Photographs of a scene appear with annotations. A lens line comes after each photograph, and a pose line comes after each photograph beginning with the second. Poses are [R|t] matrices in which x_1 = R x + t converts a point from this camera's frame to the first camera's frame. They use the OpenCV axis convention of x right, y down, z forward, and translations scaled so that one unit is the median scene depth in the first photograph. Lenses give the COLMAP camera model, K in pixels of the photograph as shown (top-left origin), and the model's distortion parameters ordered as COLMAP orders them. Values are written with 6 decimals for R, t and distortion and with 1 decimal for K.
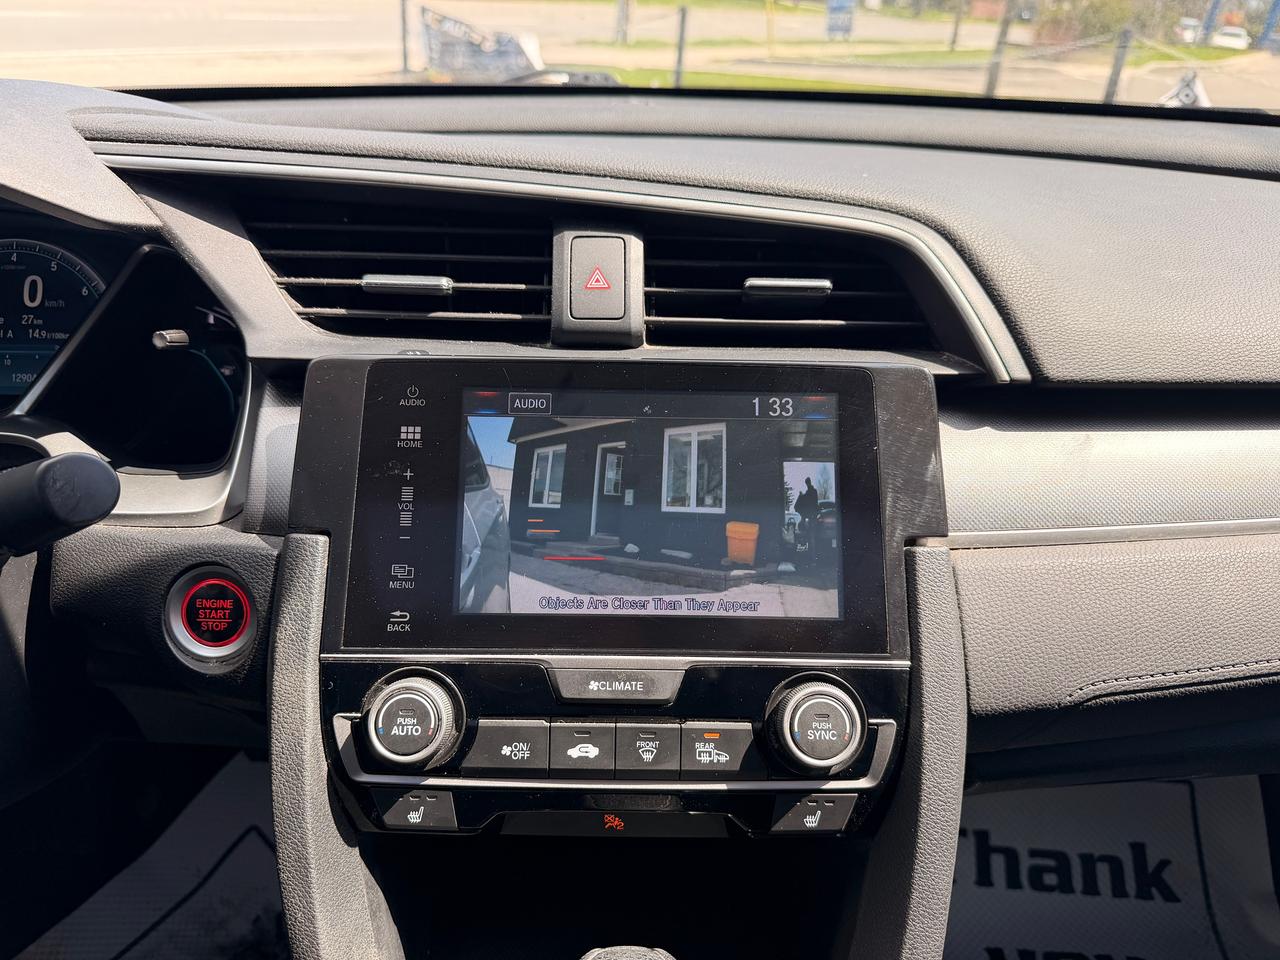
lens RADIAL K [[895.3, 0, 637.4], [0, 895.3, 476.1], [0, 0, 1]] dist [0.050129, -0.065355]
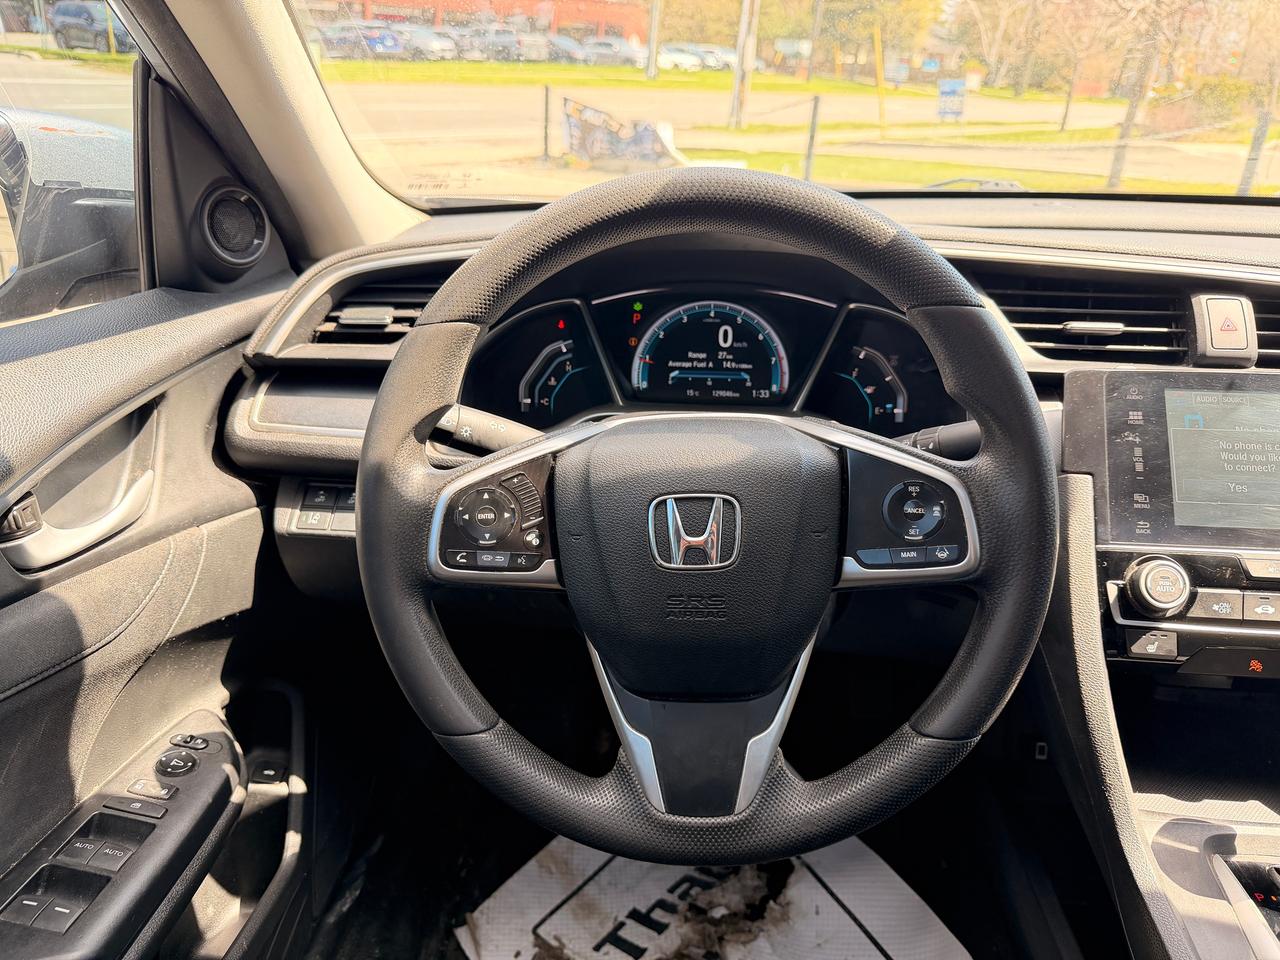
lens RADIAL K [[895.3, 0, 648.5], [0, 895.3, 479.4], [0, 0, 1]] dist [0.050129, -0.065355]
pose [[0.996329, 0.021538, -0.082855, -0.918920], [-0.027479, 0.997080, -0.071250, 0.192913], [0.081079, 0.073265, 0.994011, -0.643914]]
